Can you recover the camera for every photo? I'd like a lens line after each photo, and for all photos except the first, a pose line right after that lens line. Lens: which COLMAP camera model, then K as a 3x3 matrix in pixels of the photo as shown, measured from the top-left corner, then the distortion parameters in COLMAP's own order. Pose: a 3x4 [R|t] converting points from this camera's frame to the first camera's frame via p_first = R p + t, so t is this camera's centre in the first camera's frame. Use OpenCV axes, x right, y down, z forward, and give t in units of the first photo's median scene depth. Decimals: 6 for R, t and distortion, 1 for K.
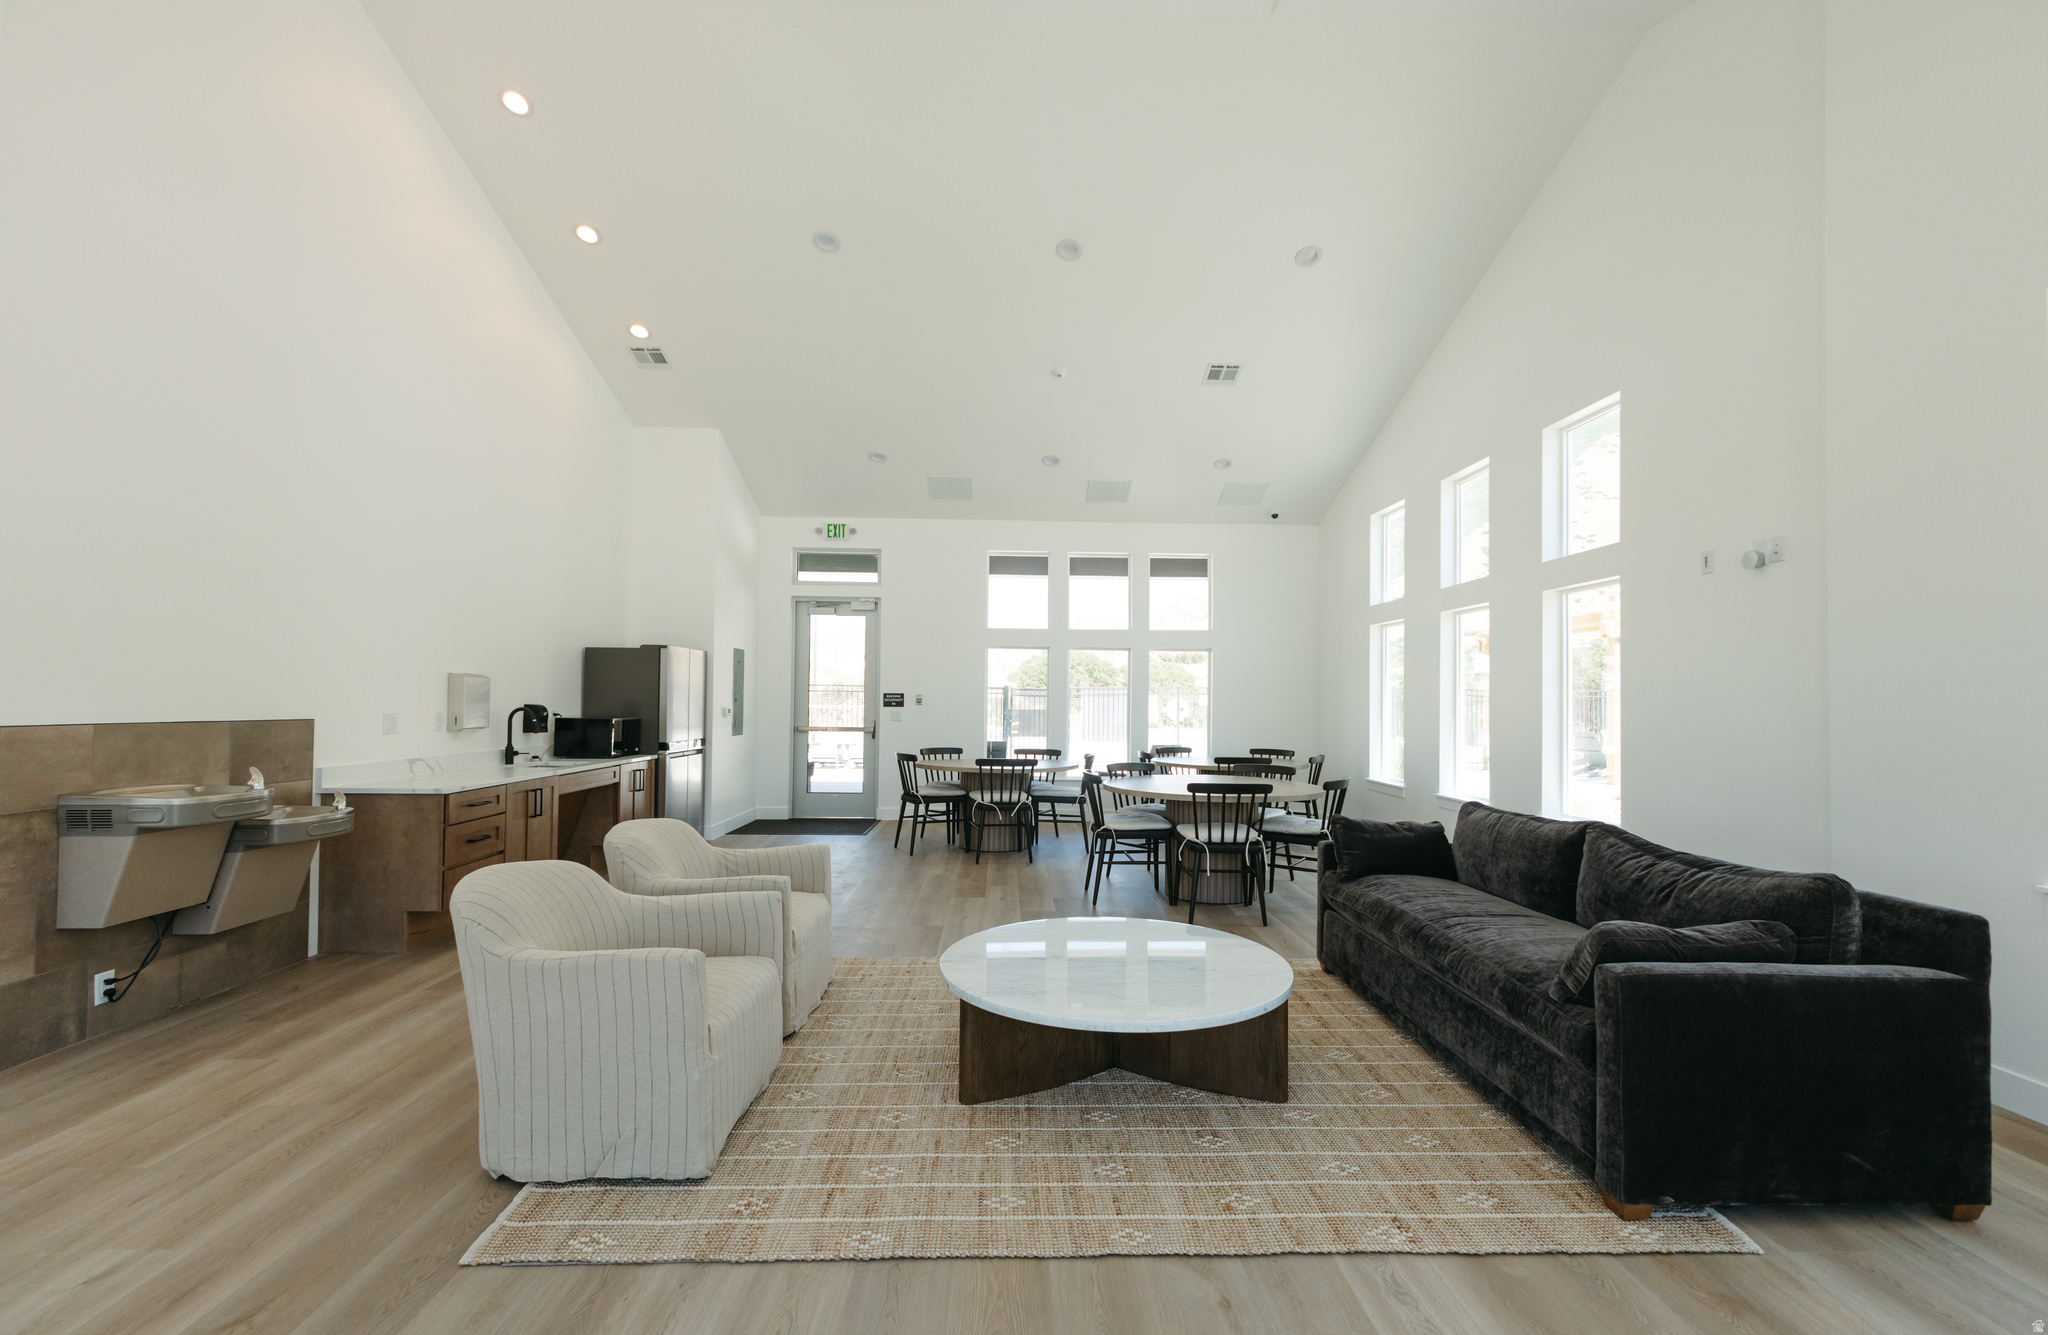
lens RADIAL K [[885.9, 0, 1035.0], [0, 885.9, 680.1], [0, 0, 1]] dist [0.011440, -0.001623]
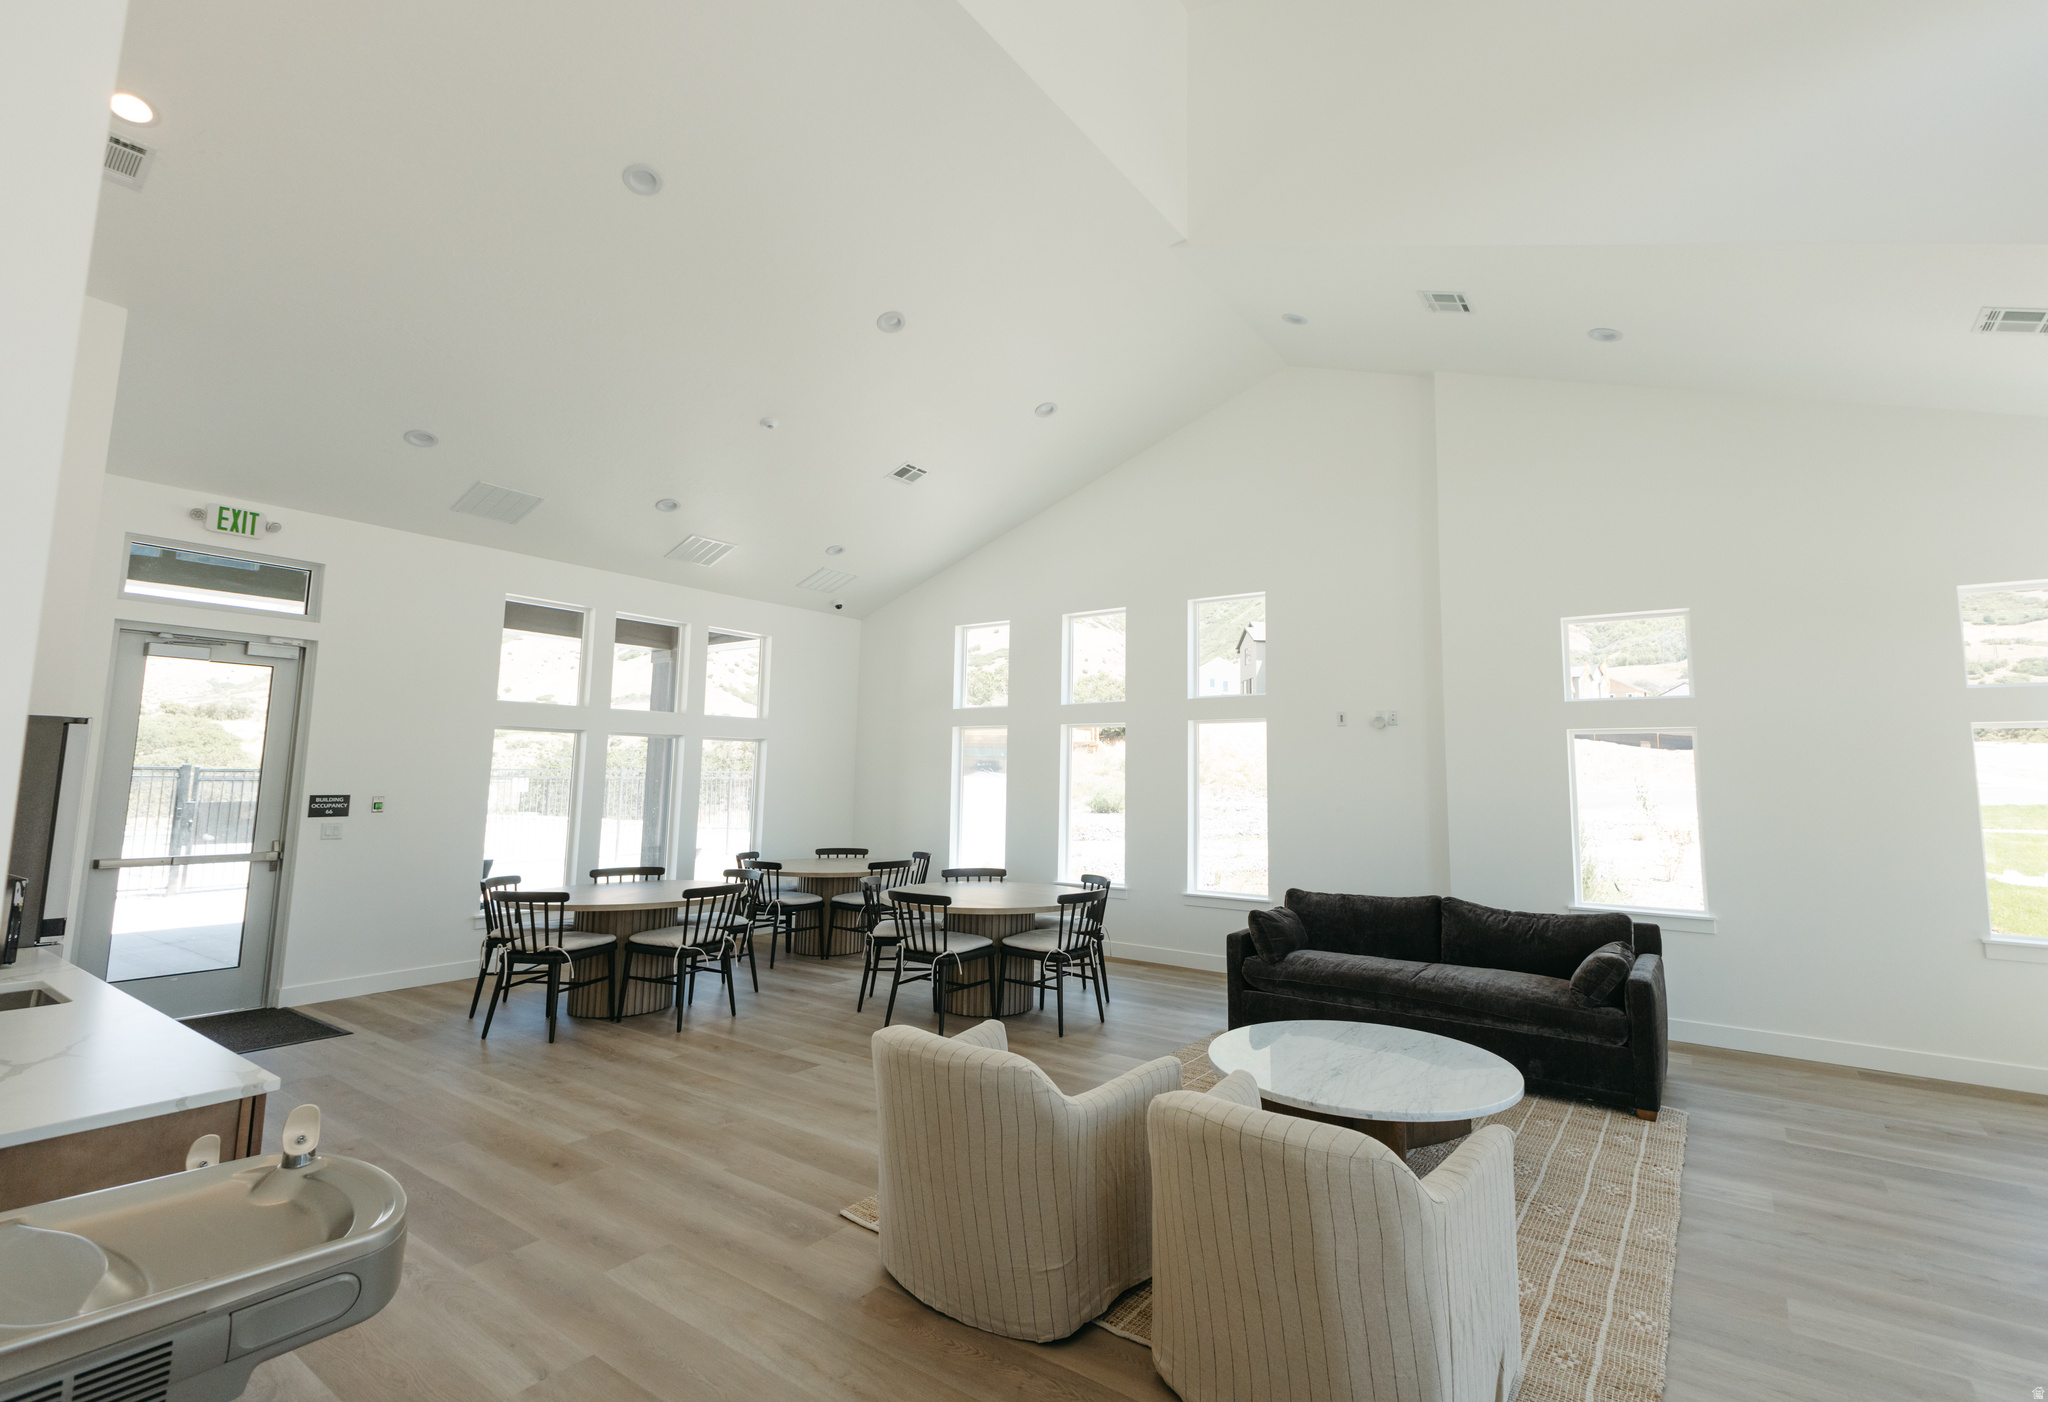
lens RADIAL K [[920.2, 0, 1073.2], [0, 920.2, 676.0], [0, 0, 1]] dist [0.014097, -0.000006]
pose [[0.599758, 0.086448, 0.795498, -0.564272], [-0.023138, 0.995605, -0.090749, -0.032573], [-0.799847, 0.036021, 0.599123, 0.274770]]
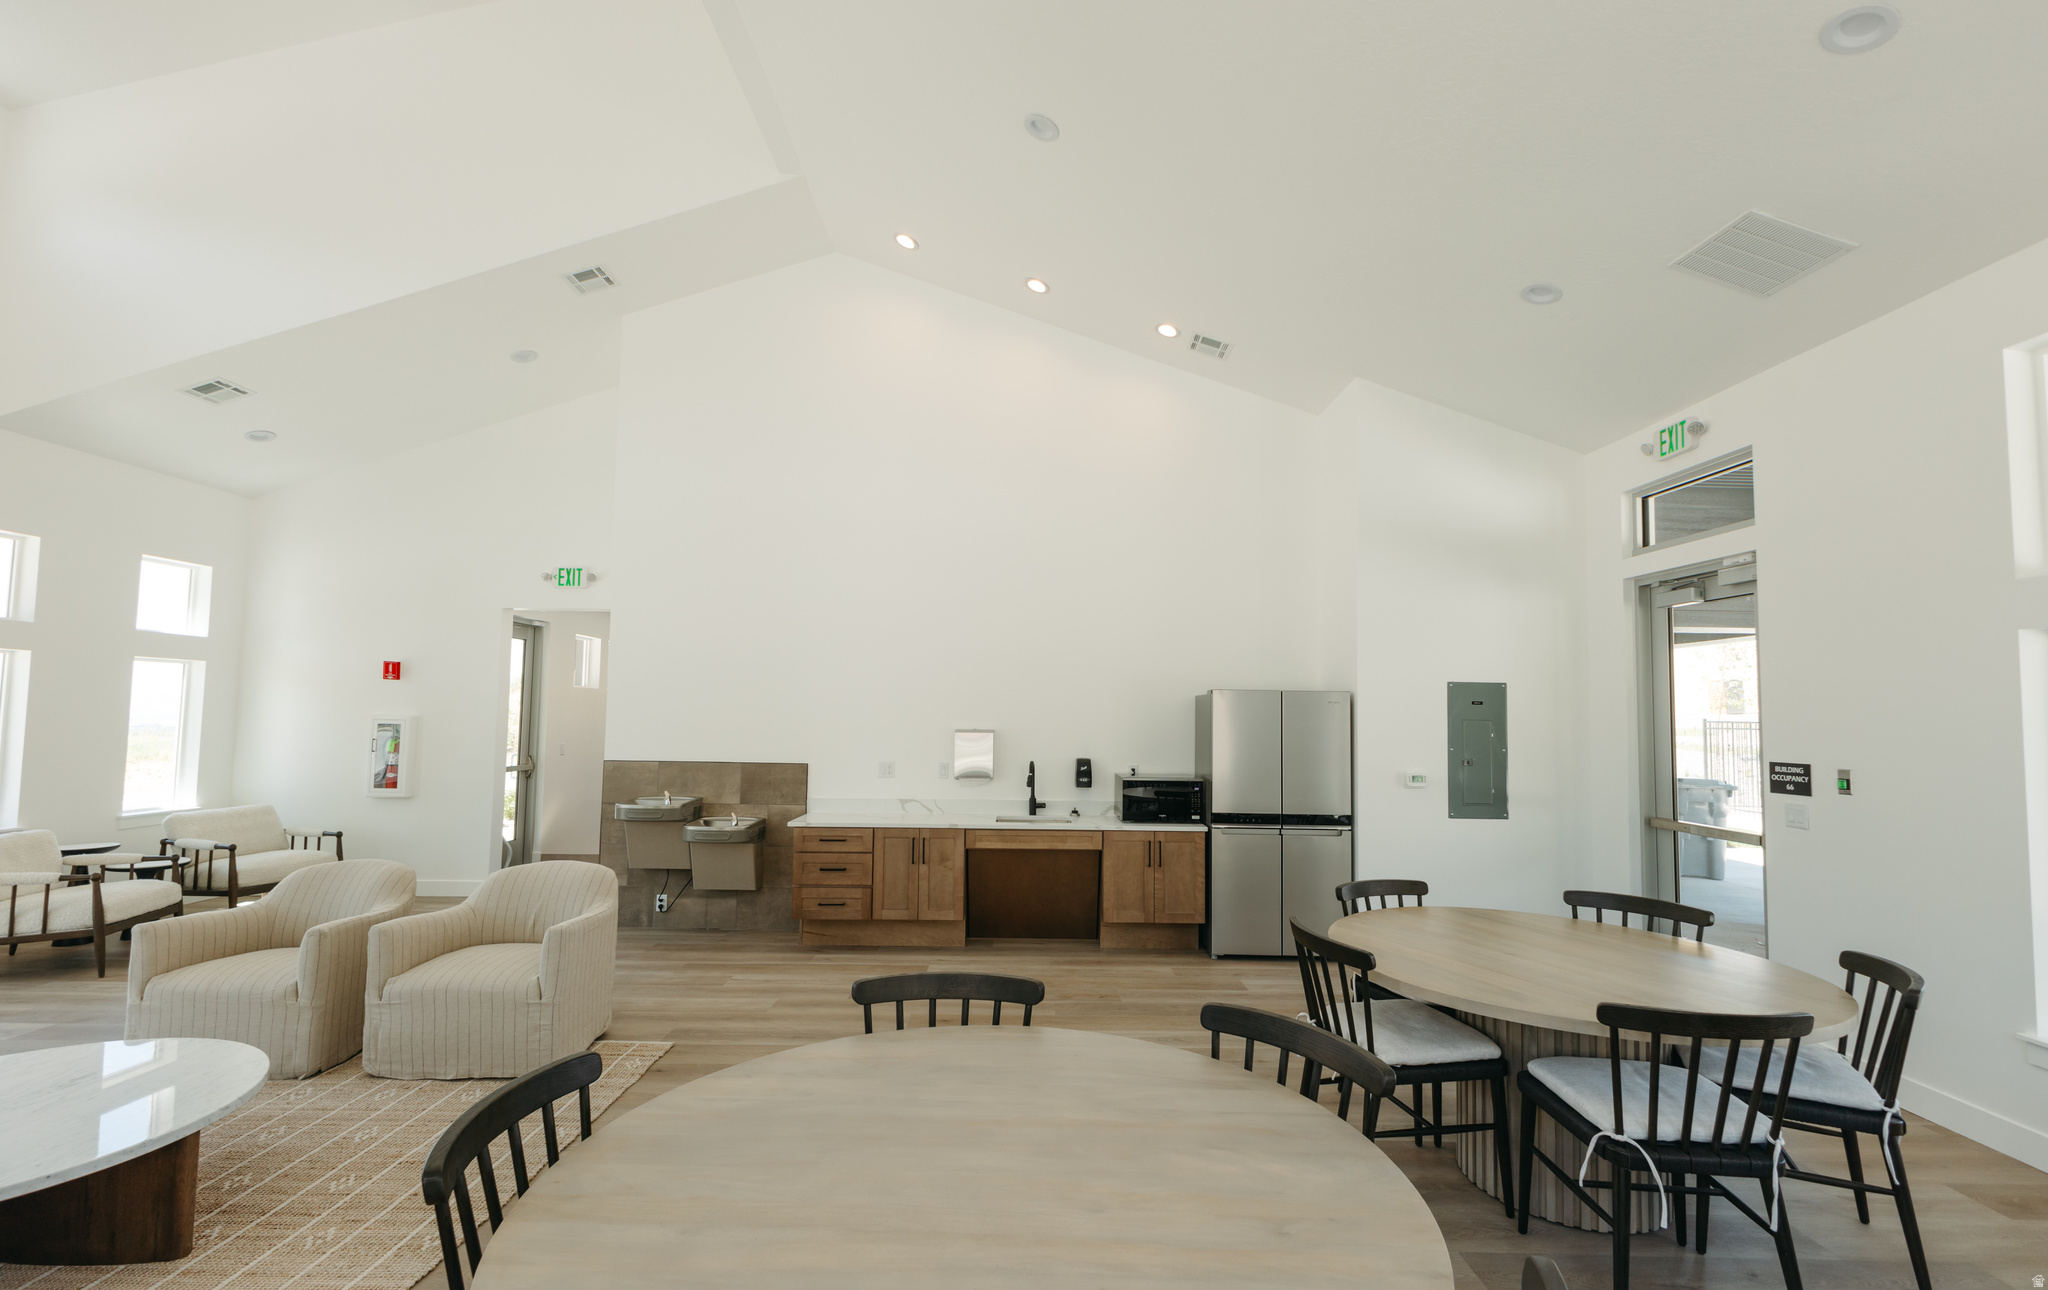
lens RADIAL K [[890.5, 0, 1035.7], [0, 890.5, 664.1], [0, 0, 1]] dist [0.006332, -0.000745]
pose [[-0.028990, -0.069211, -0.997181, 0.438066], [0.008961, 0.997542, -0.069497, -0.009522], [0.999540, -0.010950, -0.028299, 0.971385]]
